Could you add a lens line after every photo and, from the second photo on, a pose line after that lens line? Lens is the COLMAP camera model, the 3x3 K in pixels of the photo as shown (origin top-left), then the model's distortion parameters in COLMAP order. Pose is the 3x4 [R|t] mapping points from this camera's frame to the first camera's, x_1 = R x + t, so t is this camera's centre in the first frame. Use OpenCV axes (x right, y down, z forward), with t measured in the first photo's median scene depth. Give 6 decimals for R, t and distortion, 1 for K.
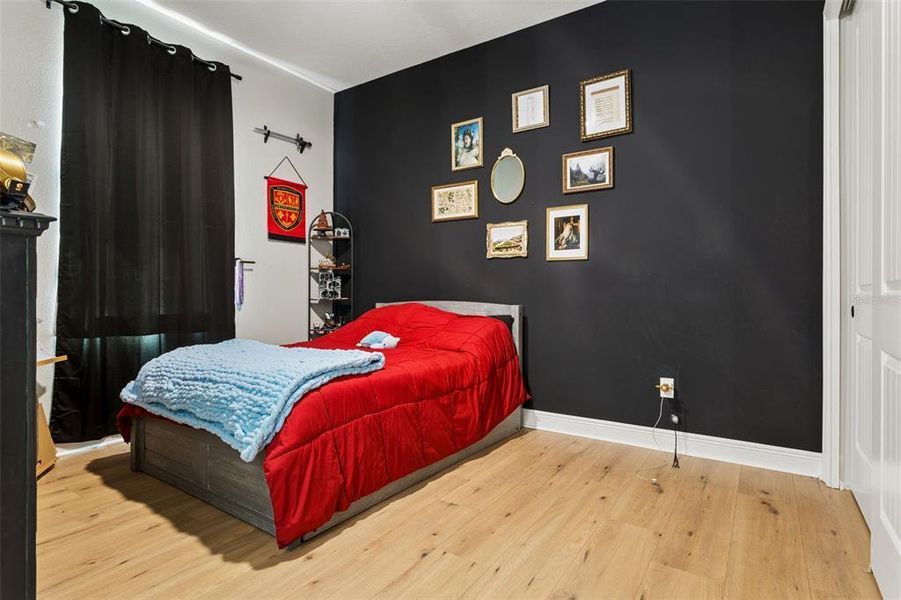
lens RADIAL K [[466.7, 0, 450.4], [0, 466.7, 296.2], [0, 0, 1]] dist [-0.003083, -0.000665]
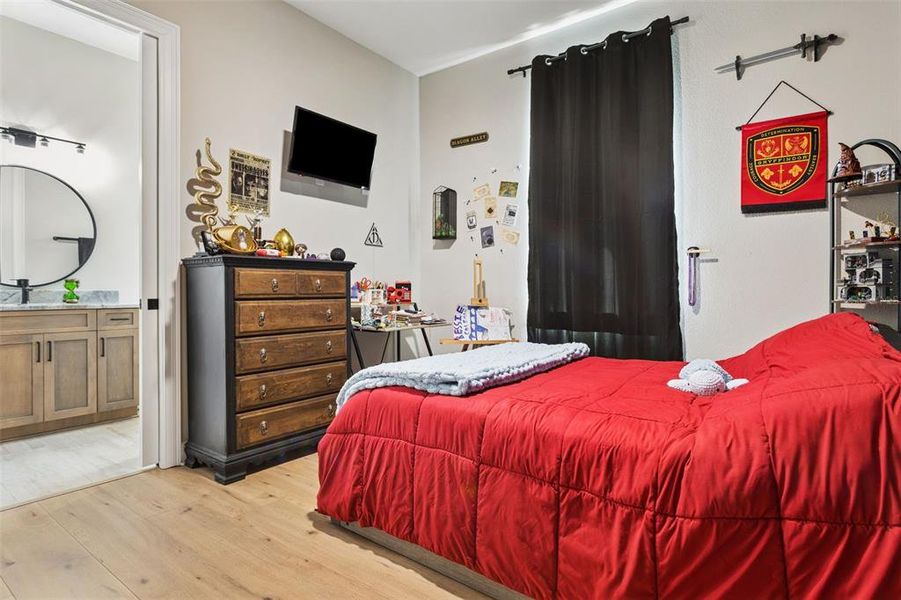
lens RADIAL K [[466.7, 0, 452.3], [0, 466.7, 296.8], [0, 0, 1]] dist [-0.003083, -0.000665]
pose [[-0.041231, 0.009505, -0.999104, 0.341572], [-0.003677, 0.999947, 0.009665, -0.002872], [0.999143, 0.004073, -0.041194, 0.605463]]
